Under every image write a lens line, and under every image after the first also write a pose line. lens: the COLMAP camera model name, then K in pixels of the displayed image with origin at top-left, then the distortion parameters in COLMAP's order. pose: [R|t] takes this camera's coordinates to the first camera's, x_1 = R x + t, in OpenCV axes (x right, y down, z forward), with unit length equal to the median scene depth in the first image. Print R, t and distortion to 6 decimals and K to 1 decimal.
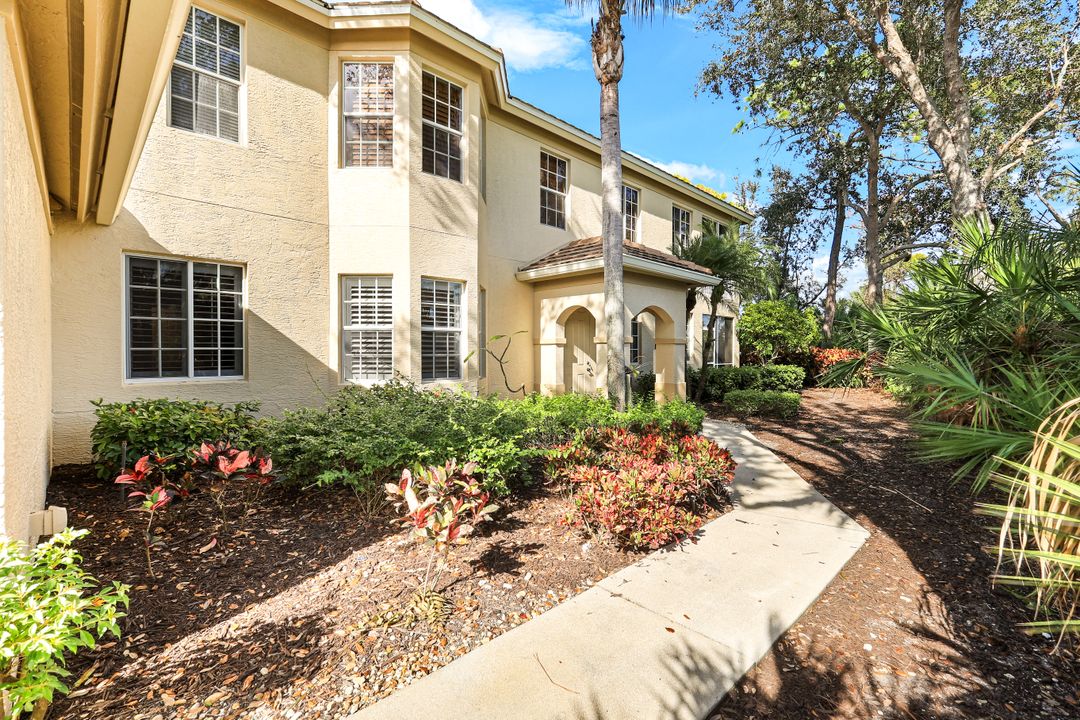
lens RADIAL K [[473.2, 0, 540.0], [0, 473.2, 360.0], [0, 0, 1]] dist [0.001467, 0.000282]
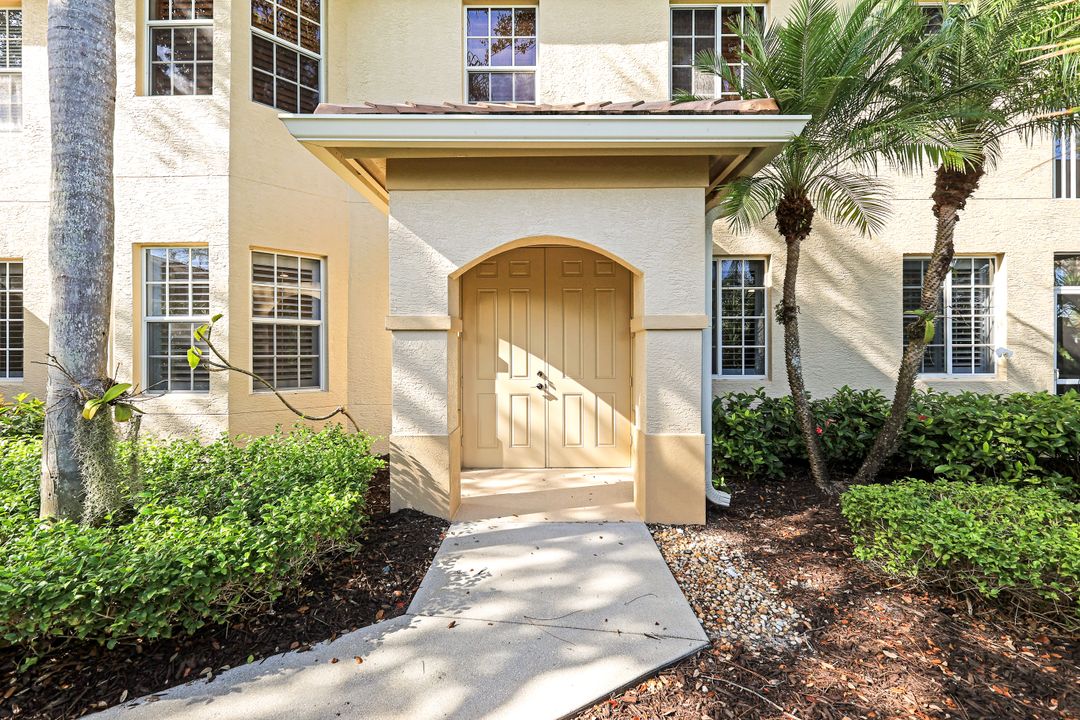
lens RADIAL K [[473.2, 0, 540.0], [0, 473.2, 360.0], [0, 0, 1]] dist [0.001467, 0.000282]
pose [[0.709480, 0.007974, -0.704680, 0.618655], [-0.009960, 0.999950, 0.001288, -0.011529], [0.704655, 0.006105, 0.709524, 0.851396]]
